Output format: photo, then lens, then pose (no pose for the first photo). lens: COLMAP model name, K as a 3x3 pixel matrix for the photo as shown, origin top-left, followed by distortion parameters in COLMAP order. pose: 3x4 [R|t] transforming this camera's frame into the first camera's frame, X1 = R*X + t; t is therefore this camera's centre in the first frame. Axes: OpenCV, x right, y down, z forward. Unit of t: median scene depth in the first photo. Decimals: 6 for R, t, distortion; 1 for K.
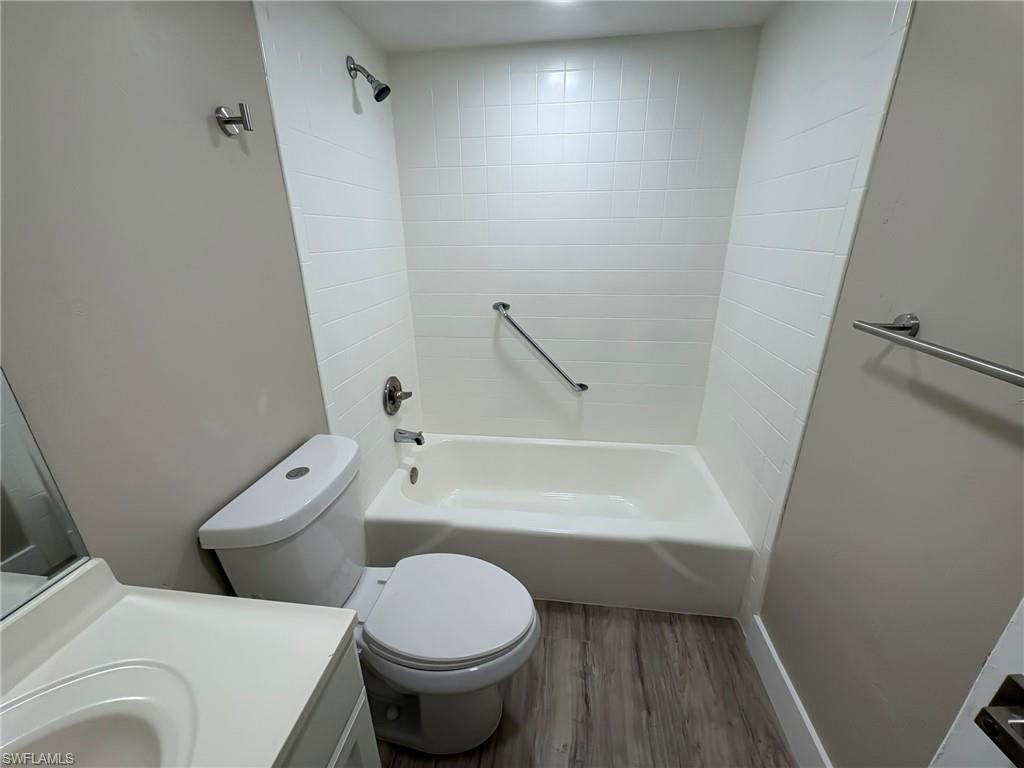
lens RADIAL K [[406.2, 0, 508.8], [0, 406.2, 381.6], [0, 0, 1]] dist [-0.001277, -0.000010]
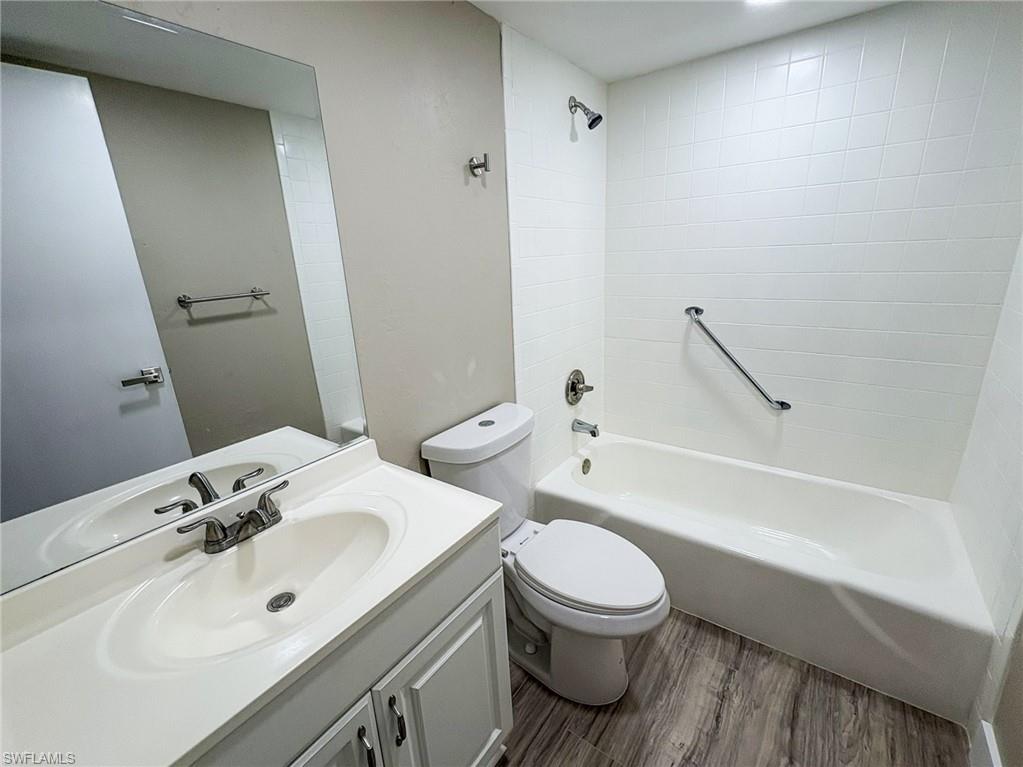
lens RADIAL K [[446.4, 0, 511.5], [0, 446.4, 383.5], [0, 0, 1]] dist [0.002023, 0.000087]
pose [[0.877864, 0.109463, -0.466233, 0.154630], [-0.131792, 0.991157, -0.015442, 0.082442], [0.460420, 0.075002, 0.884527, -0.183032]]
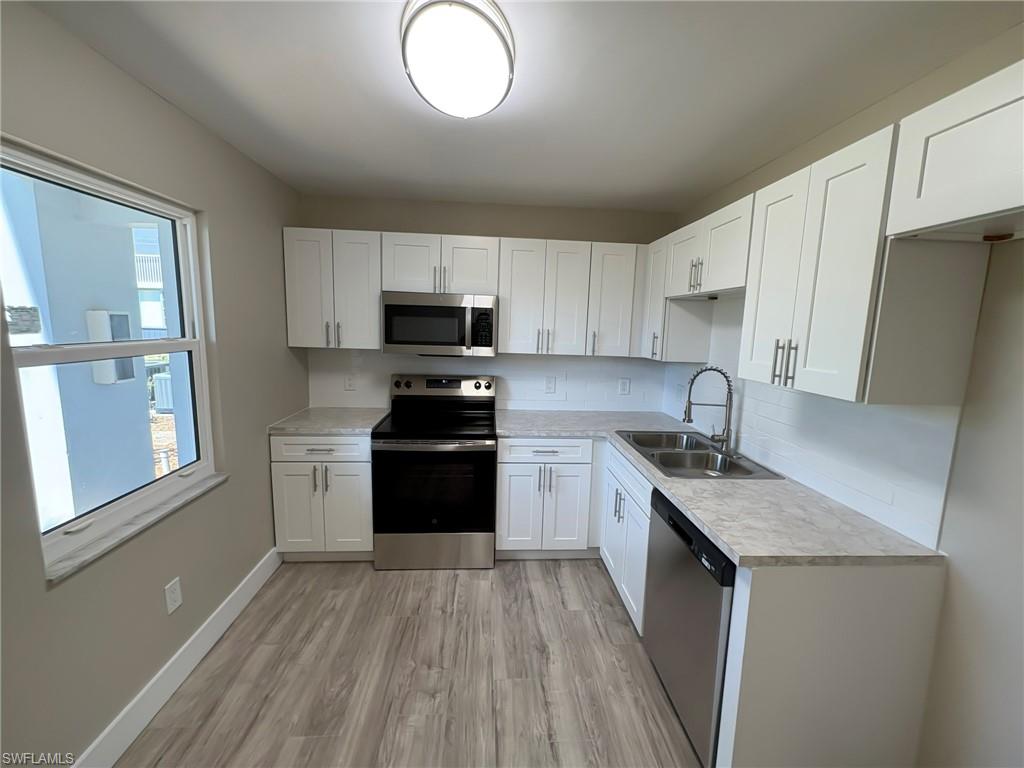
lens RADIAL K [[446.8, 0, 512.0], [0, 446.8, 384.0], [0, 0, 1]] dist [0.002023, 0.000087]
pose [[-0.982024, 0.014465, -0.188203, 0.492016], [-0.077637, 0.877864, 0.472574, -0.659412], [0.172052, 0.478691, -0.860961, 1.581960]]
